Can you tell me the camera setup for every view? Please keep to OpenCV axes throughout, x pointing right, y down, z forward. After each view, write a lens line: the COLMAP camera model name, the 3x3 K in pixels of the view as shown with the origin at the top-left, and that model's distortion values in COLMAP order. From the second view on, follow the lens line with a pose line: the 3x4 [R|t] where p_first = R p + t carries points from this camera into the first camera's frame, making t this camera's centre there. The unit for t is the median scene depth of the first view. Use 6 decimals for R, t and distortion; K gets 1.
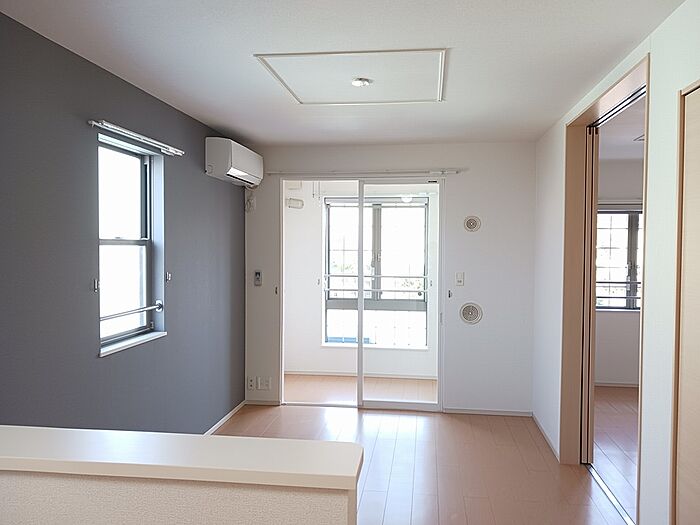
lens RADIAL K [[551.6, 0, 349.3], [0, 551.6, 259.8], [0, 0, 1]] dist [-0.000101, -0.001563]
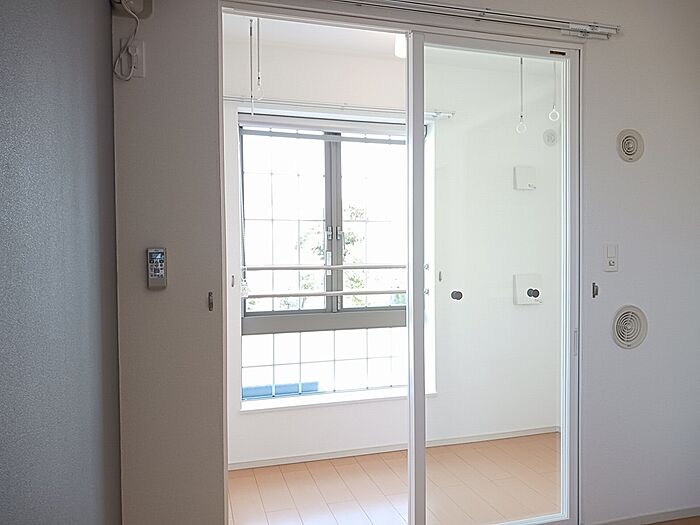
lens RADIAL K [[551.6, 0, 352.2], [0, 551.6, 265.4], [0, 0, 1]] dist [-0.000101, -0.001563]
pose [[0.904613, -0.023722, 0.425574, -0.165608], [0.023963, 0.999701, 0.004789, 0.025825], [-0.425561, 0.005866, 0.904911, 0.504779]]
